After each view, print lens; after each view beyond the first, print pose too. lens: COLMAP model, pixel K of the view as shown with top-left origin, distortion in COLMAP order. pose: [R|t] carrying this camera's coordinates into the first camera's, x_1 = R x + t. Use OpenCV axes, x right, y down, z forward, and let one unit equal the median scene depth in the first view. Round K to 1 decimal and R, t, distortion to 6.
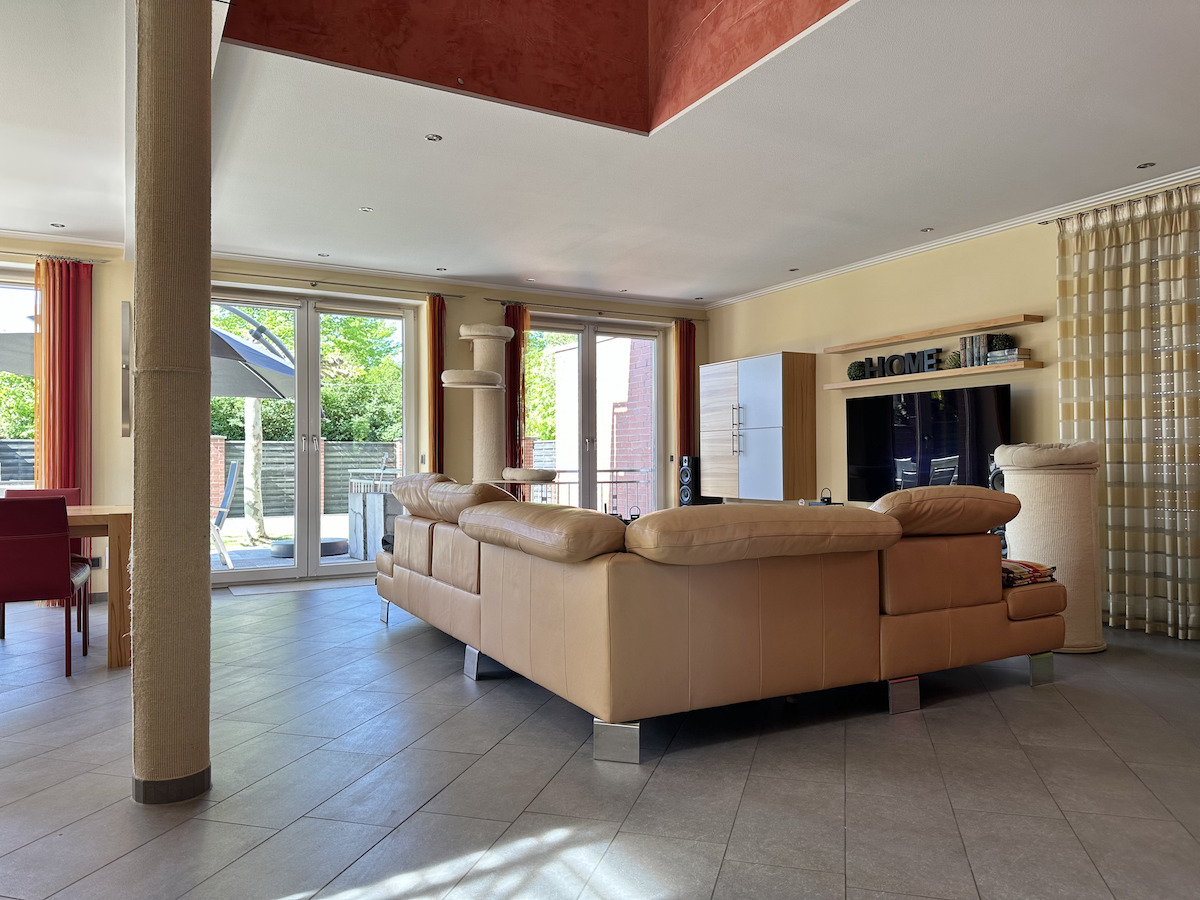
lens RADIAL K [[837.8, 0, 581.1], [0, 837.8, 448.3], [0, 0, 1]] dist [0.123529, -0.165276]
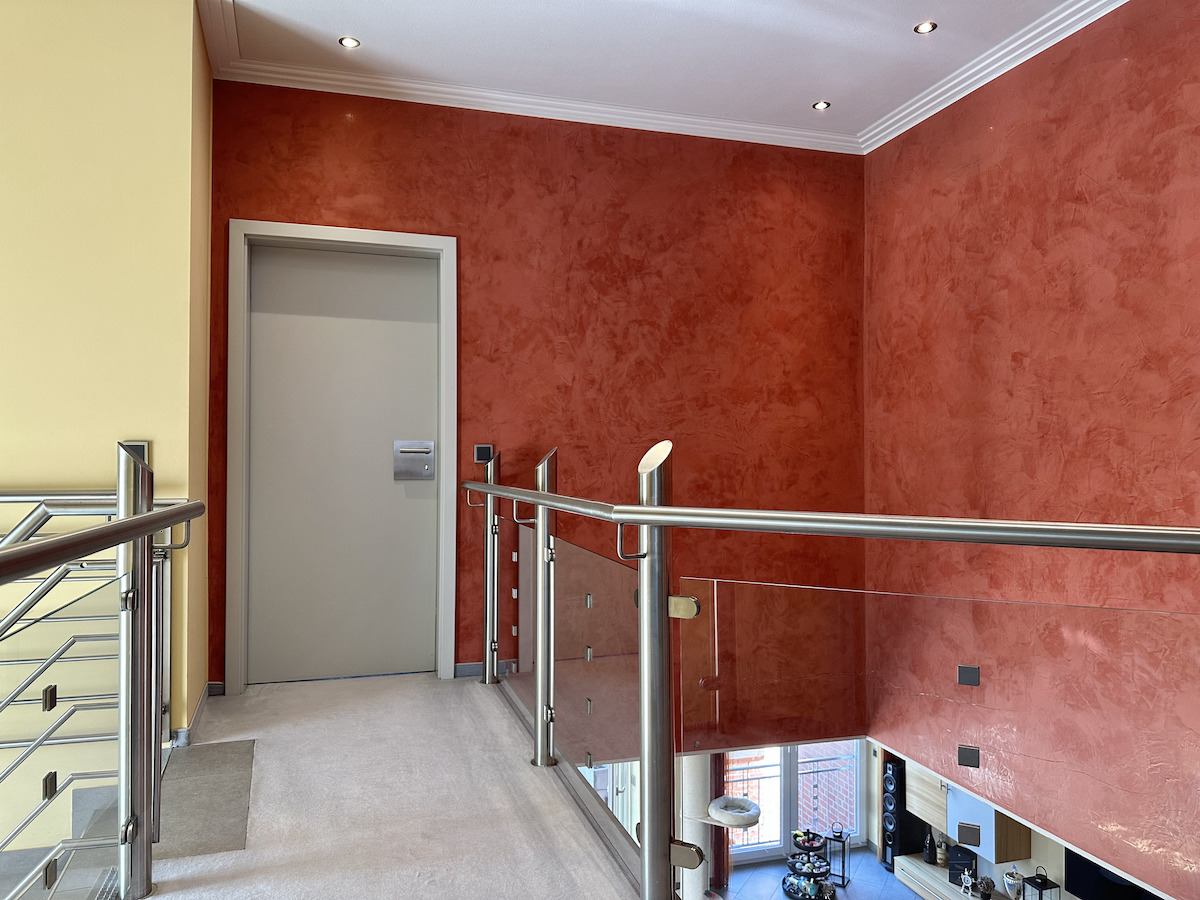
lens RADIAL K [[837.8, 0, 581.1], [0, 837.8, 448.3], [0, 0, 1]] dist [0.123529, -0.165276]
pose [[0.978404, 0.006638, -0.206595, -0.054573], [-0.004107, 0.999911, 0.012678, -0.762138], [0.206660, -0.011556, 0.978344, -0.137006]]
